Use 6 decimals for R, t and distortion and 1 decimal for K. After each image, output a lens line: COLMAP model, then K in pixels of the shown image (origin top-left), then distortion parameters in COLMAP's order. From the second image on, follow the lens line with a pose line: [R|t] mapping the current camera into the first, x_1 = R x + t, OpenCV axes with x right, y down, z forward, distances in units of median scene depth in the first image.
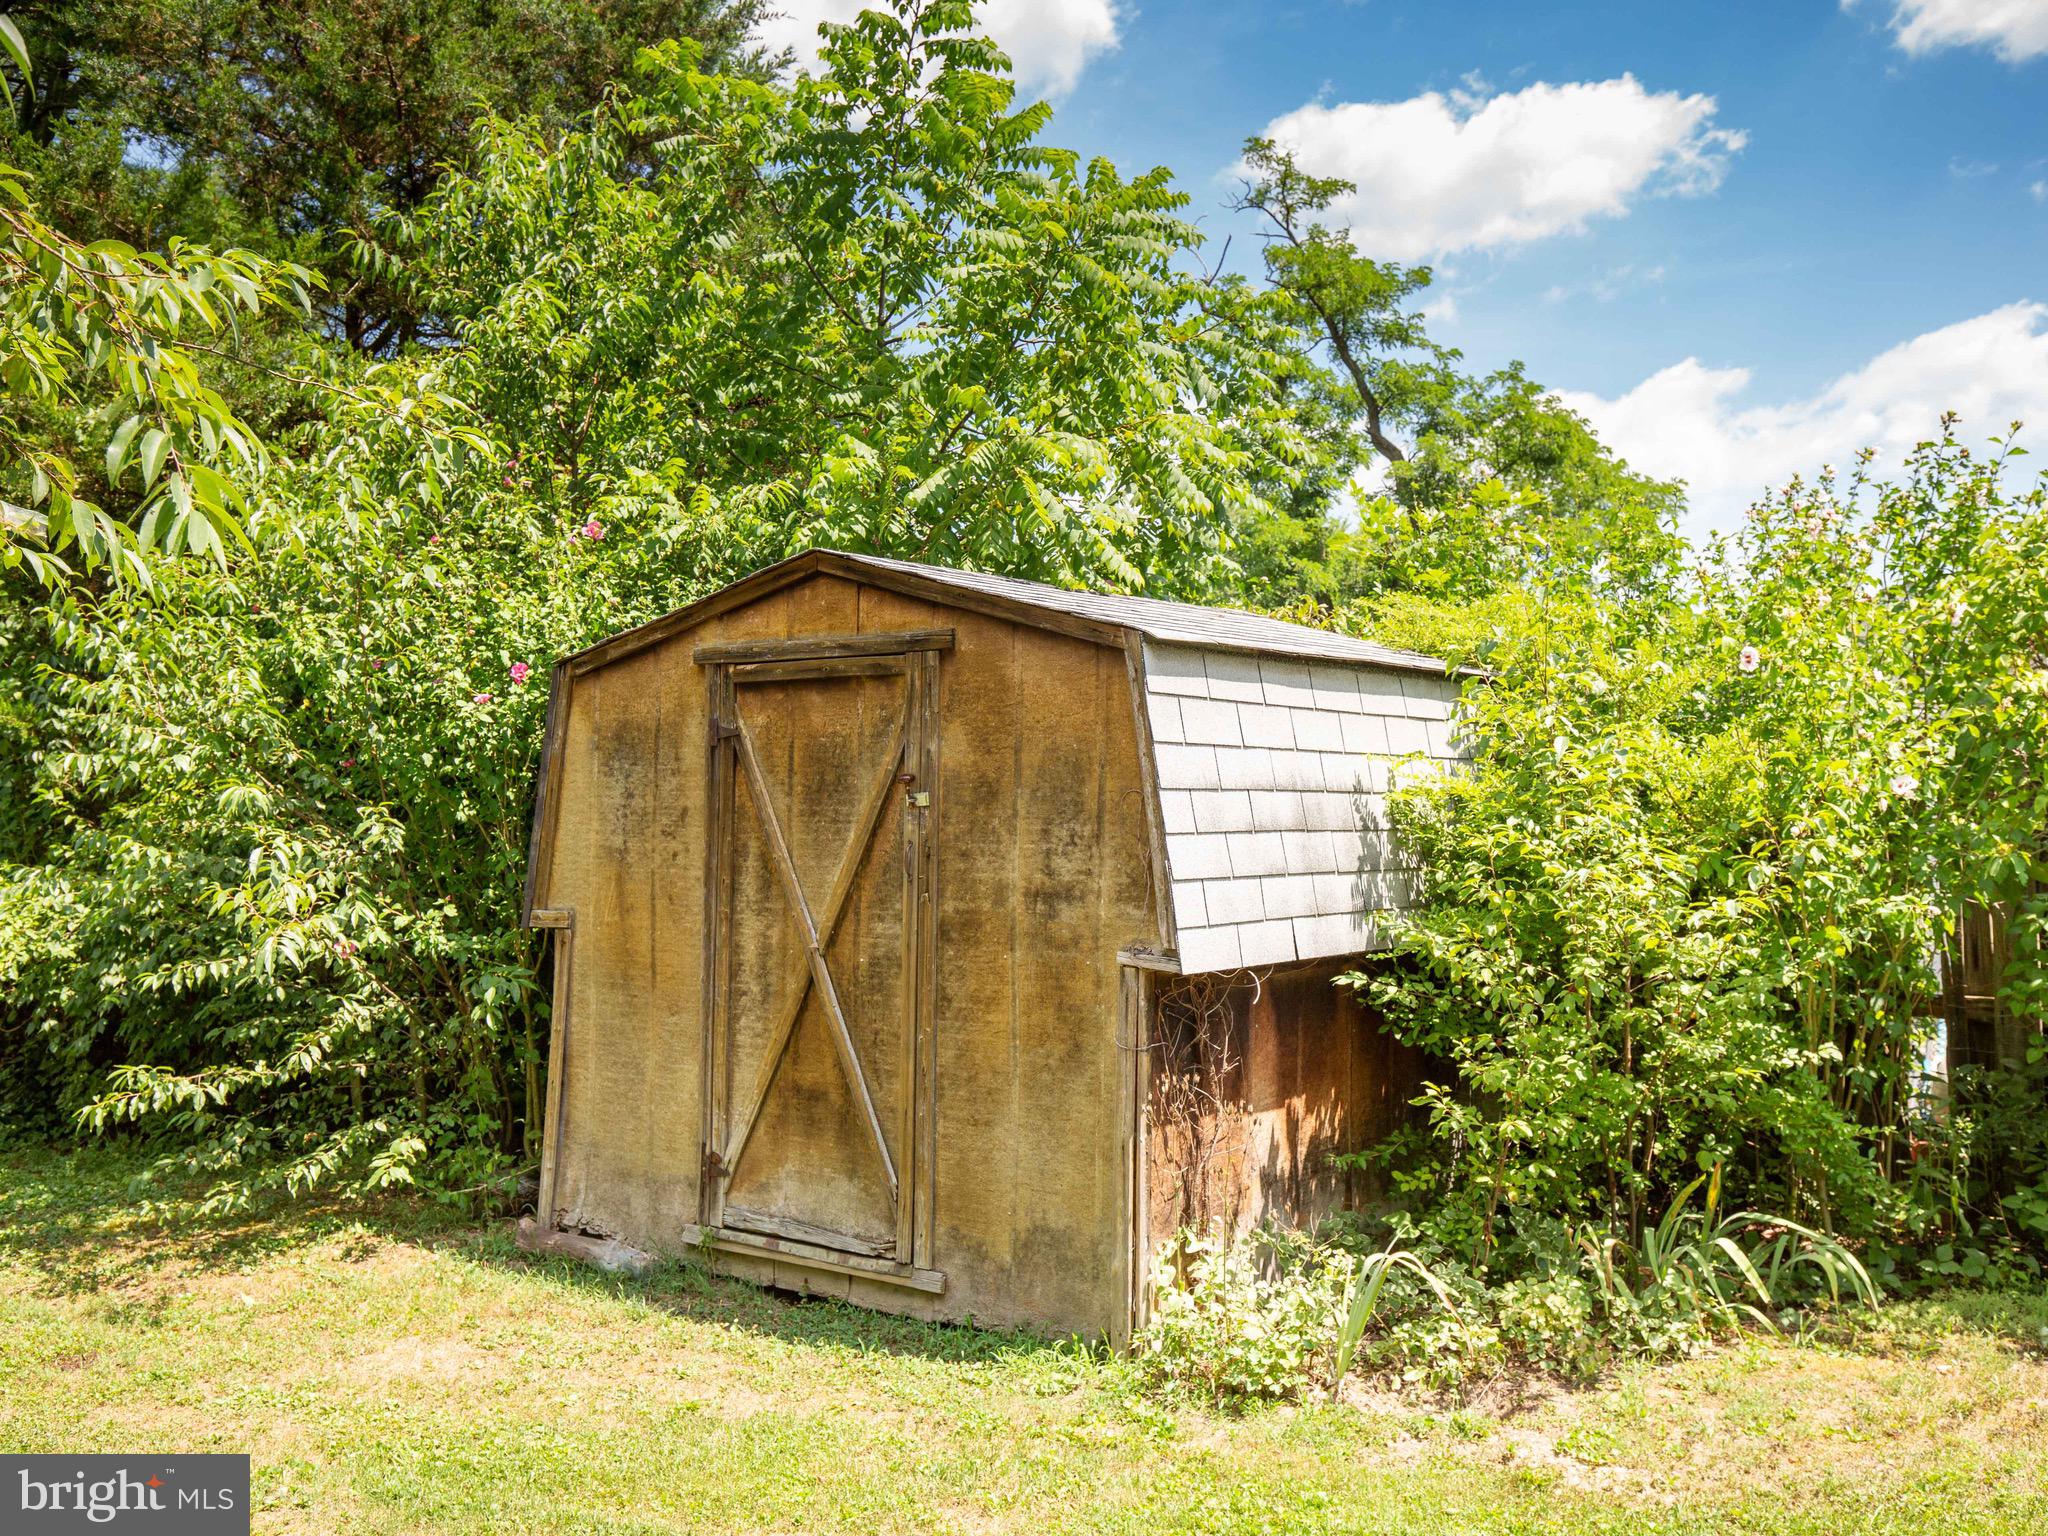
lens RADIAL K [[1738.5, 0, 1035.4], [0, 1738.5, 774.5], [0, 0, 1]] dist [0.026321, 0.003414]
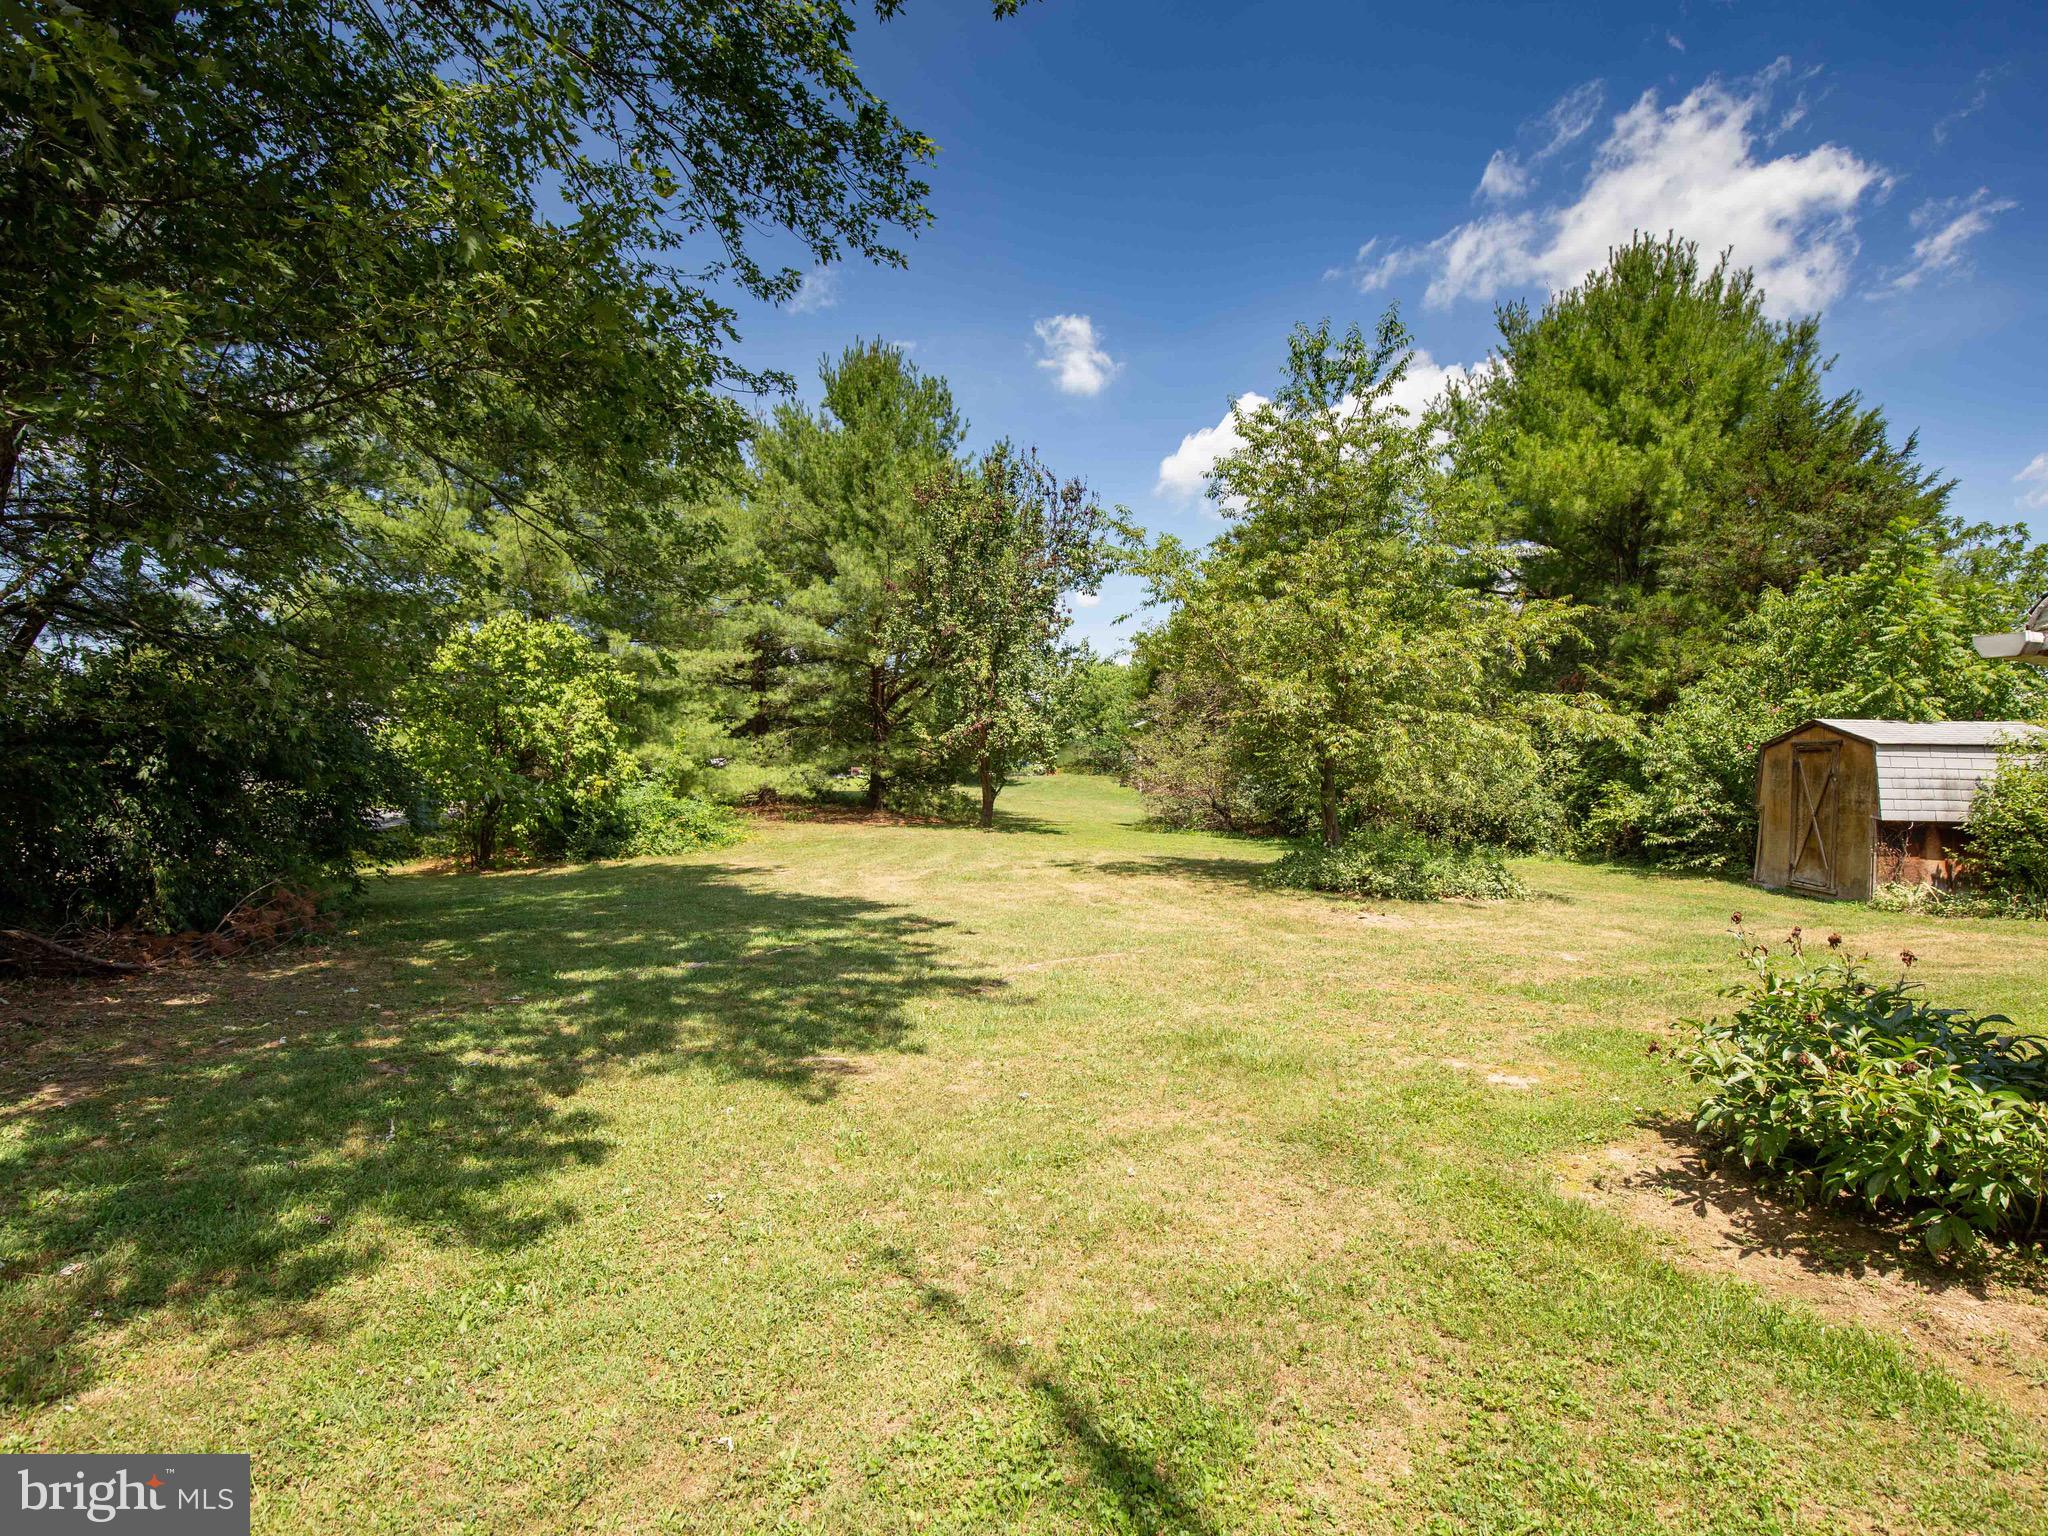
lens RADIAL K [[1064.8, 0, 1026.2], [0, 1064.8, 743.6], [0, 0, 1]] dist [-0.020230, 0.001370]
pose [[0.471695, -0.010105, -0.881704, 1.220285], [-0.001278, 0.999925, -0.012143, -0.038578], [0.881761, 0.006854, 0.471647, -1.872710]]
